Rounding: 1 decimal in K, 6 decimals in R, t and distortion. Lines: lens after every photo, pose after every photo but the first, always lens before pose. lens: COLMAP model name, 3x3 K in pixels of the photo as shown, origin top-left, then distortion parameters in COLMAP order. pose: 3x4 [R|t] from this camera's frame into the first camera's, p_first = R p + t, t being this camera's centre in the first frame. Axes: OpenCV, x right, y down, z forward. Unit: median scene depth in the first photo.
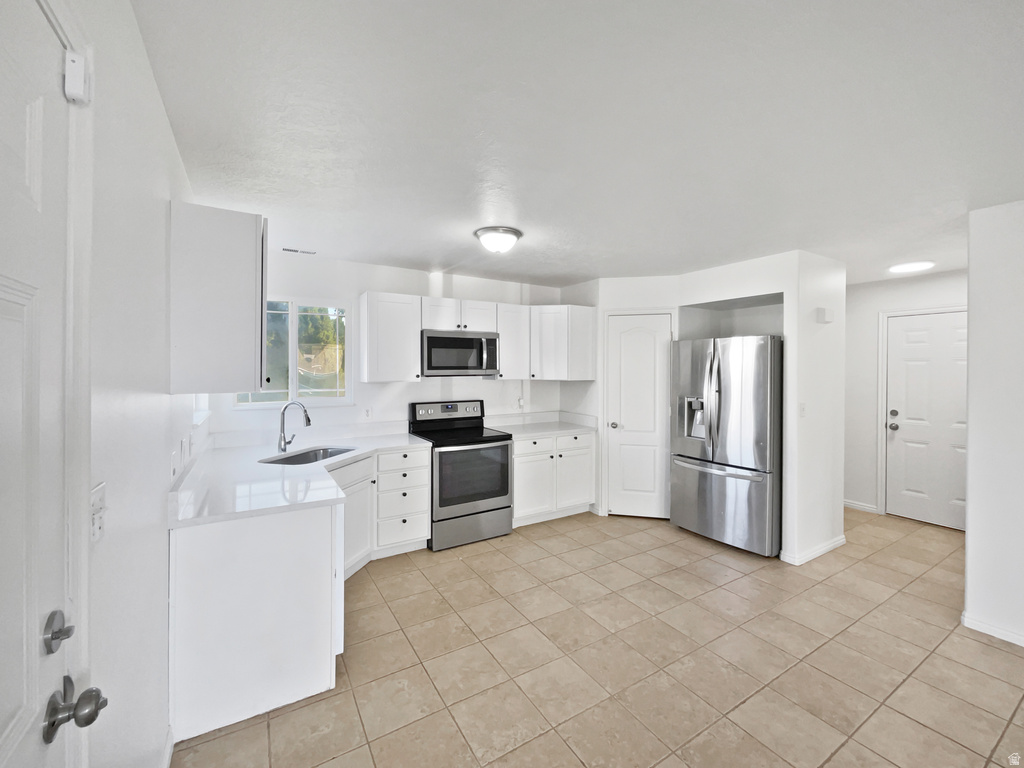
lens RADIAL K [[425.8, 0, 528.1], [0, 425.8, 369.5], [0, 0, 1]] dist [-0.002017, -0.000321]
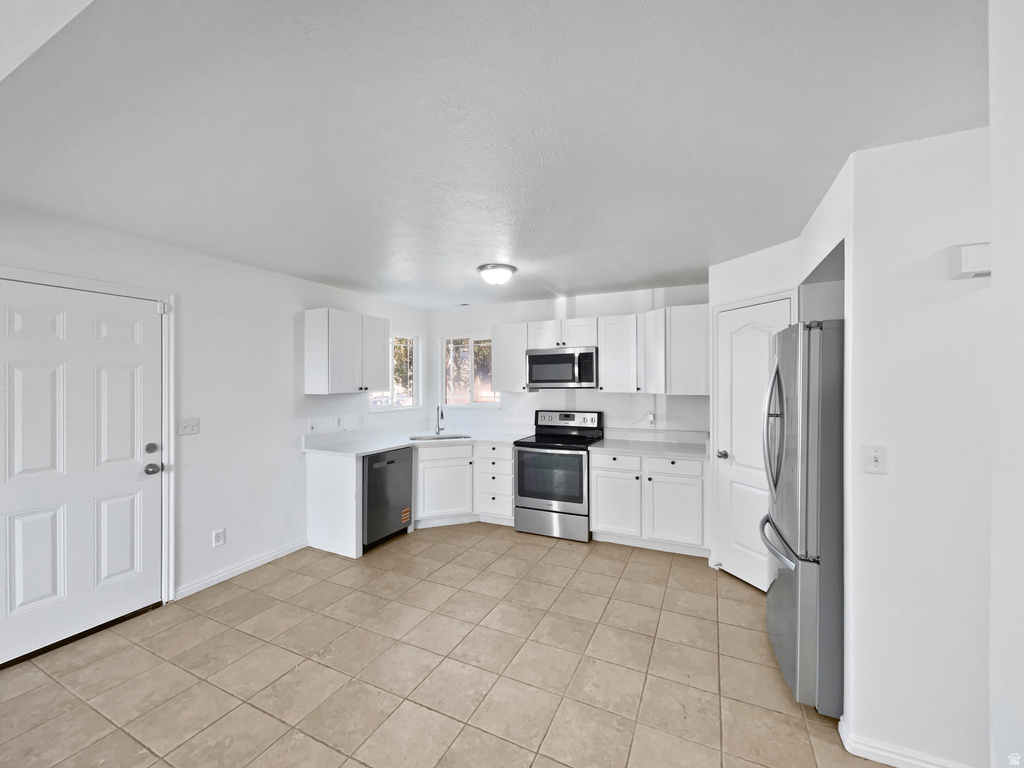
lens RADIAL K [[425.8, 0, 519.0], [0, 425.8, 379.3], [0, 0, 1]] dist [-0.002017, -0.000321]
pose [[0.534290, -0.006349, -0.845277, 0.838259], [0.005367, 0.999977, -0.004118, -0.005714], [0.845284, -0.002336, 0.534312, 0.354995]]
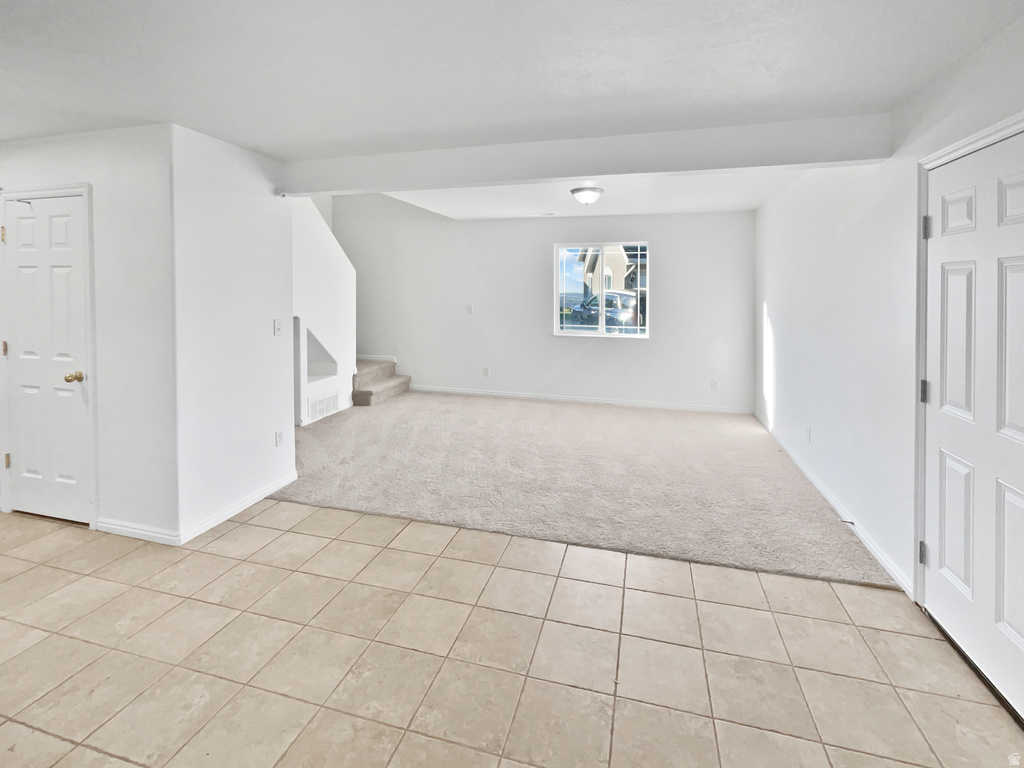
lens RADIAL K [[487.7, 0, 500.3], [0, 487.7, 290.2], [0, 0, 1]] dist [-0.001001, -0.001088]
pose [[-0.648904, -0.013522, 0.760751, -0.228089], [-0.007650, 0.999907, 0.011247, -0.005513], [-0.760832, 0.001478, -0.648947, 0.863529]]
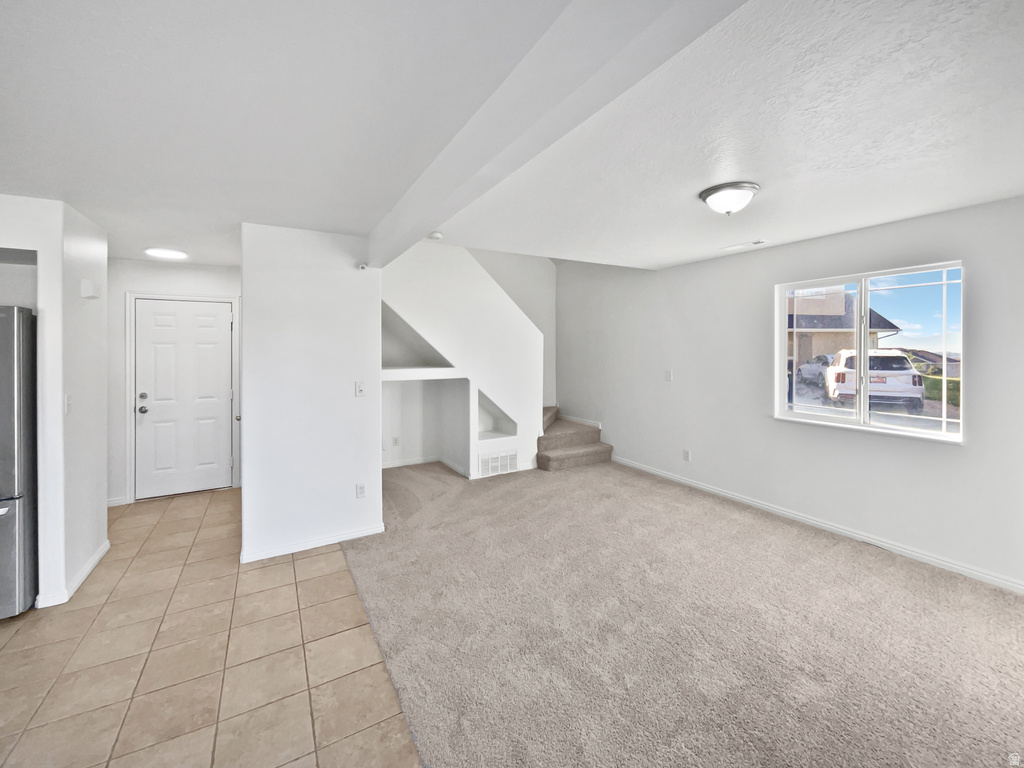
lens RADIAL K [[425.8, 0, 499.8], [0, 425.8, 350.9], [0, 0, 1]] dist [-0.002017, -0.000321]
pose [[0.059604, -0.008282, 0.998188, -0.098037], [0.008830, 0.999931, 0.007770, -0.003665], [-0.998183, 0.008351, 0.059673, 0.140787]]
